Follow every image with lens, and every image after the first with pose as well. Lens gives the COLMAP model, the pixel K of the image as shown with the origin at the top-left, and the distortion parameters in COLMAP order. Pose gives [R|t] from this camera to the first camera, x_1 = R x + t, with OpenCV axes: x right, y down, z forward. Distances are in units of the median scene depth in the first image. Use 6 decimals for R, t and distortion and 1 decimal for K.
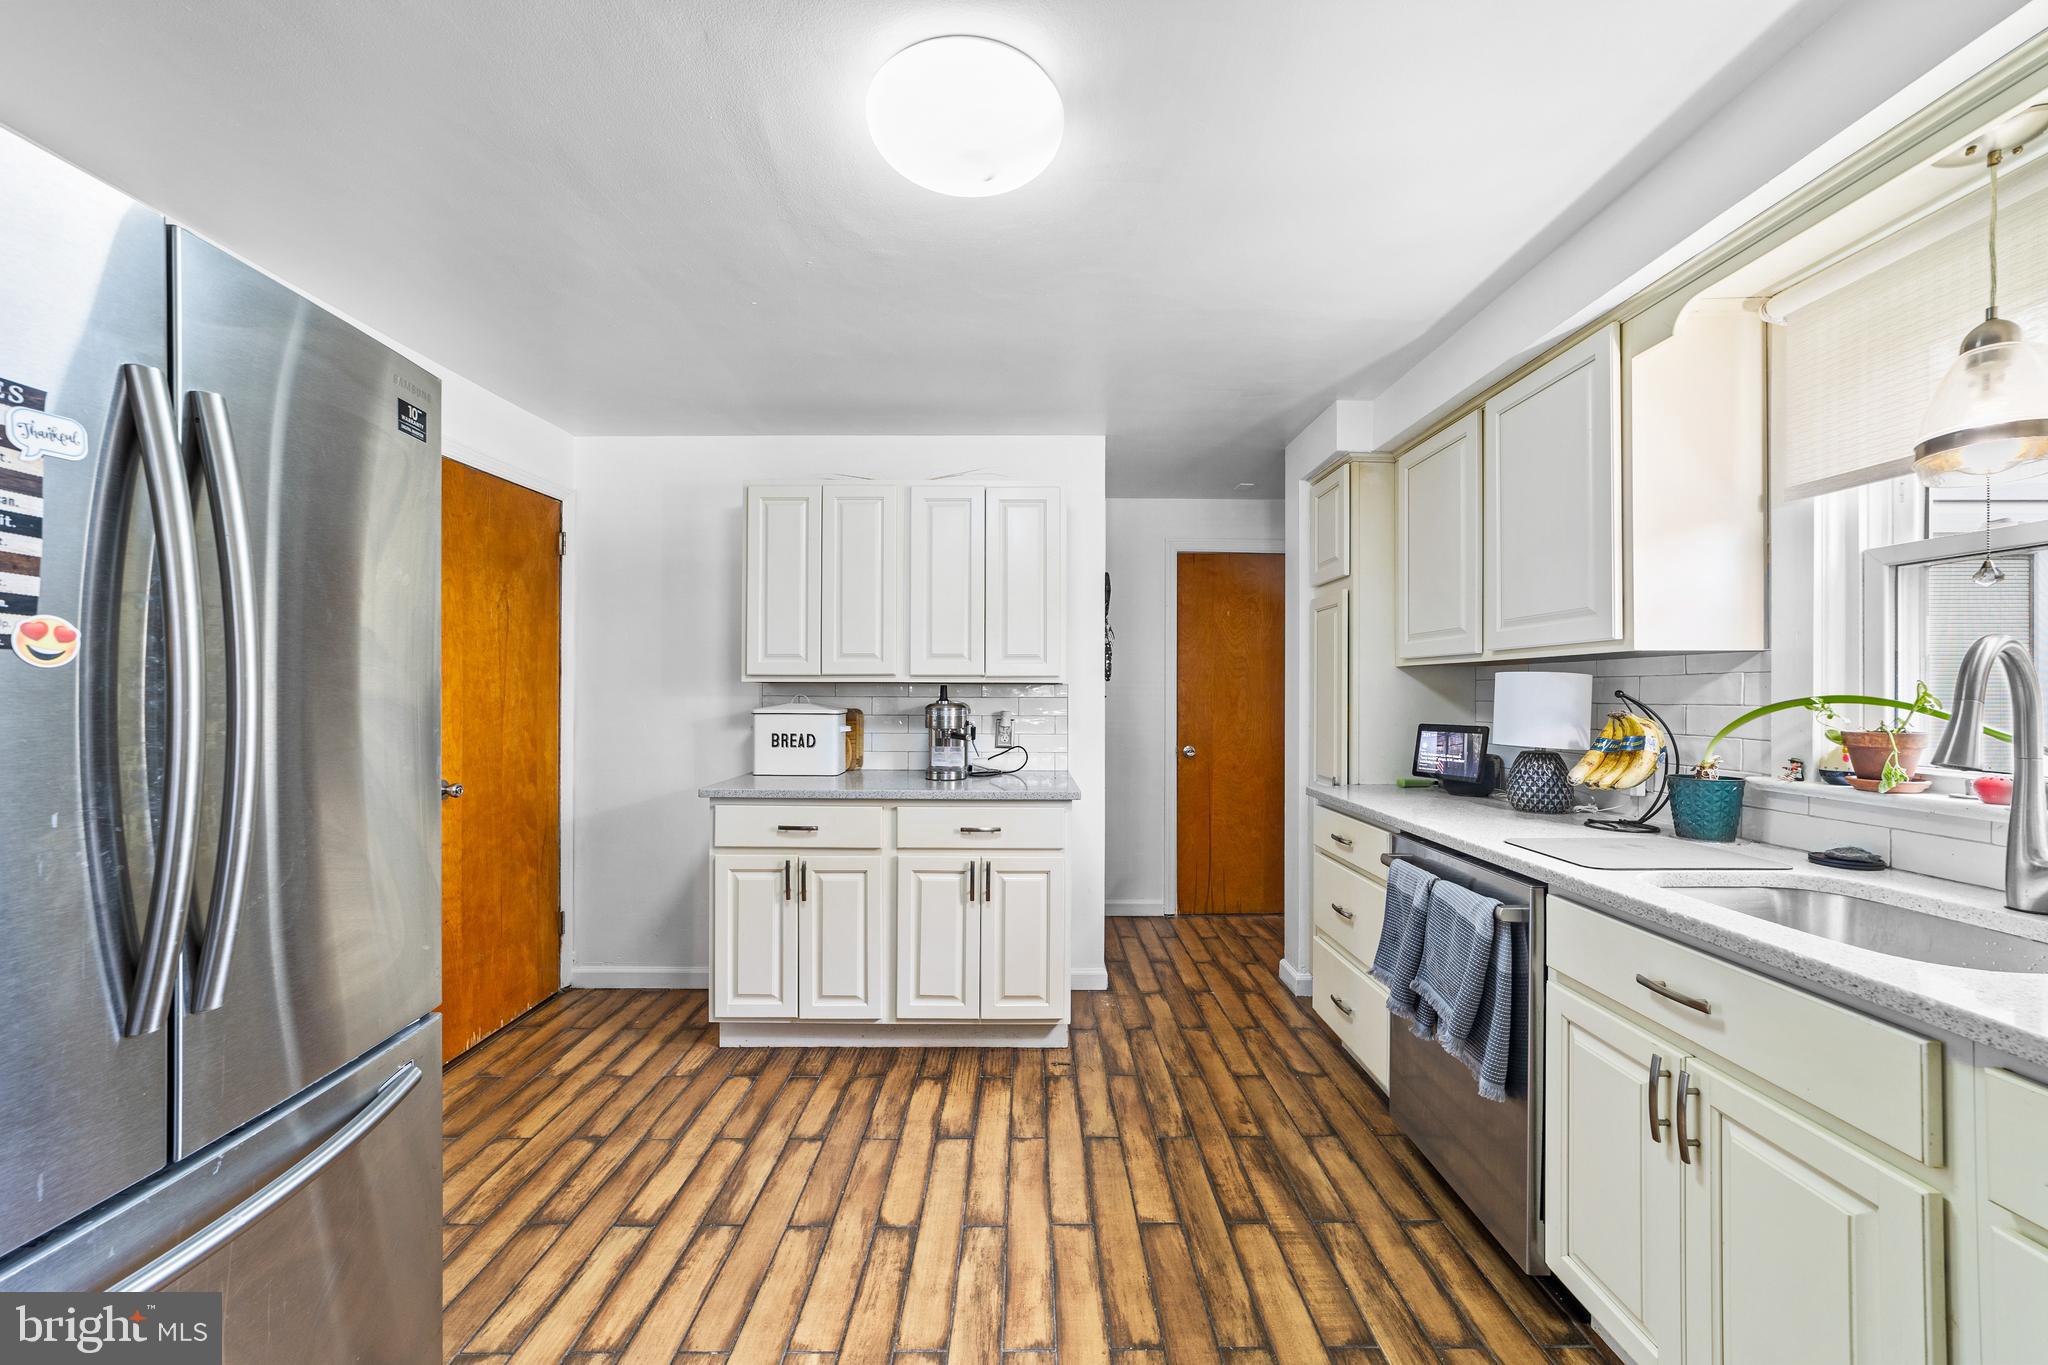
lens RADIAL K [[783.5, 0, 1024.0], [0, 783.5, 682.5], [0, 0, 1]] dist [-0.016507, 0.007715]
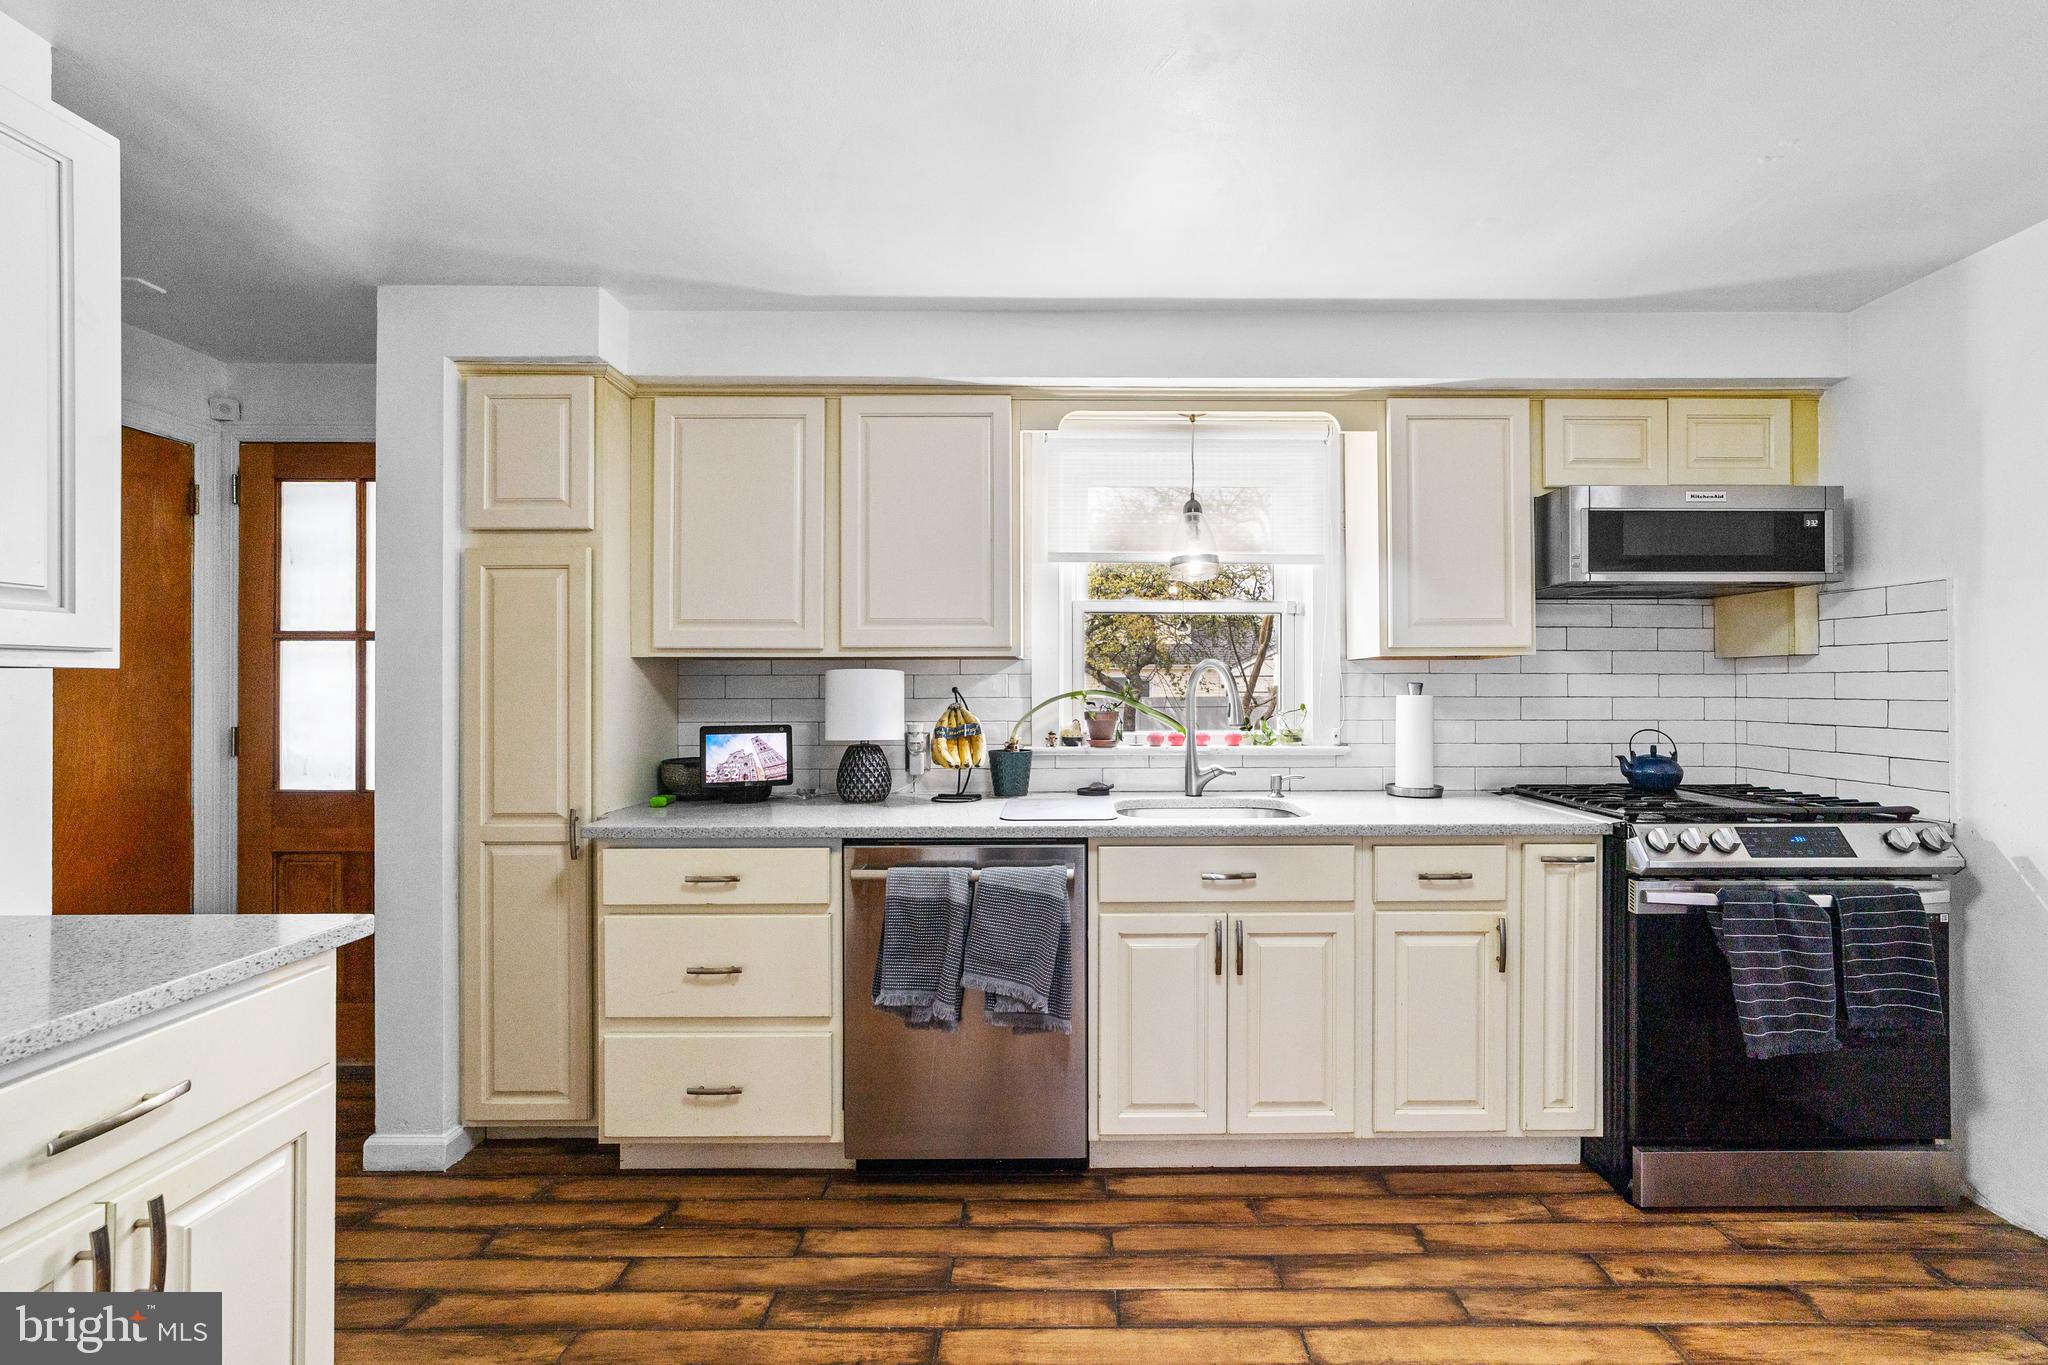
lens RADIAL K [[848.1, 0, 1059.8], [0, 848.1, 682.0], [0, 0, 1]] dist [-0.002300, 0.000055]
pose [[-0.009820, 0.006975, 0.999927, -0.531717], [-0.009695, 0.999928, -0.007070, 0.009530], [-0.999905, -0.009763, -0.009752, 0.795235]]
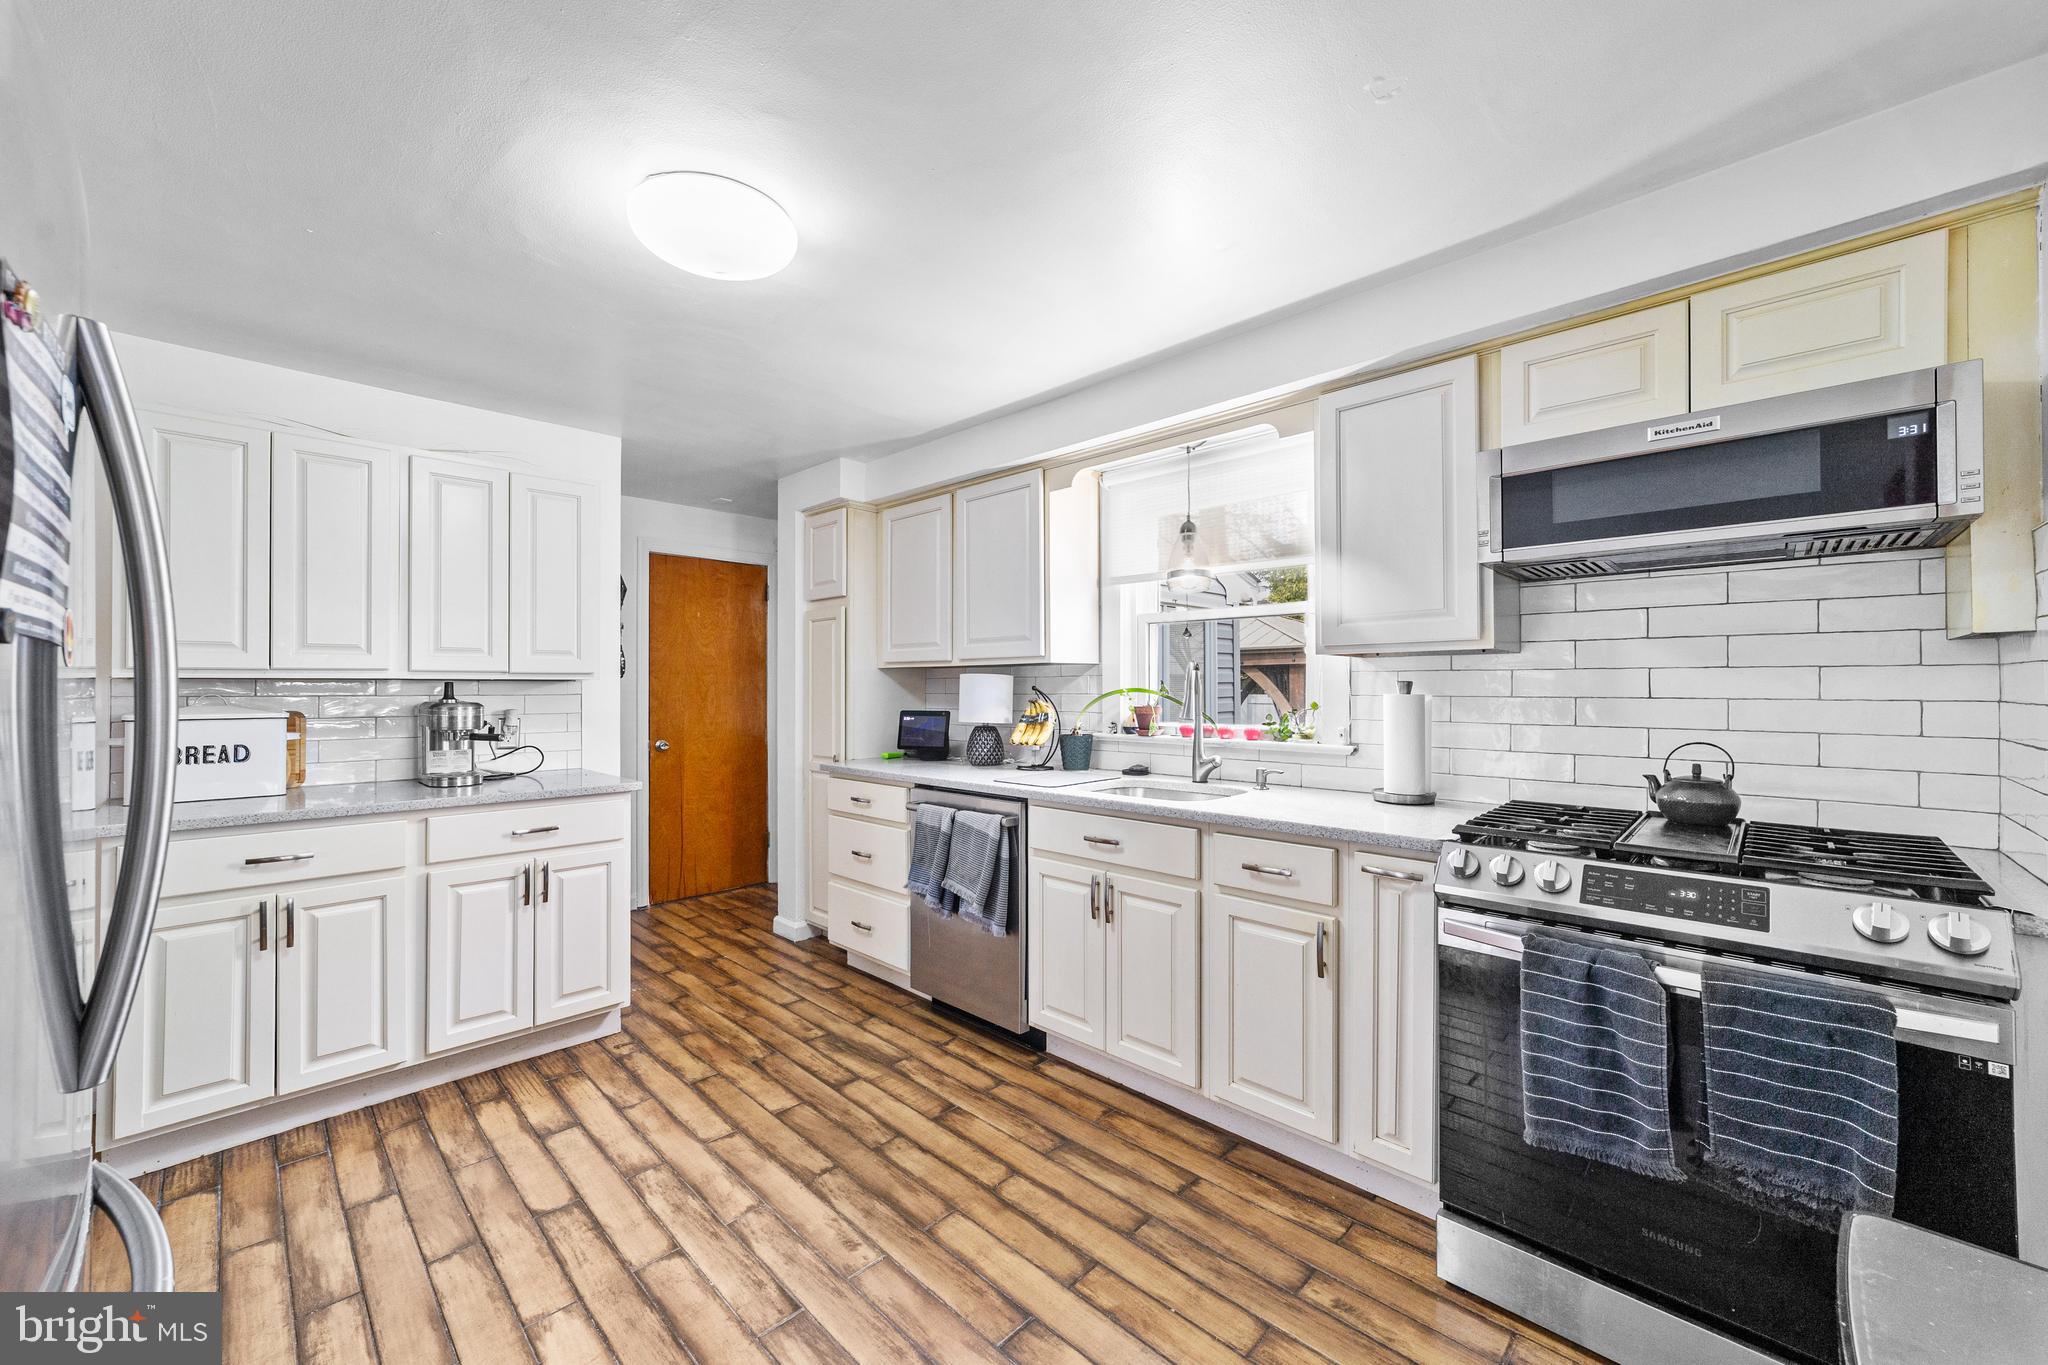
lens RADIAL K [[798.6, 0, 1011.2], [0, 798.6, 677.4], [0, 0, 1]] dist [0.000119, 0.000299]
pose [[0.706486, 0.004665, 0.707712, -0.441322], [-0.004151, 0.999988, -0.002448, -0.003376], [-0.707715, -0.001208, 0.706497, -0.153952]]
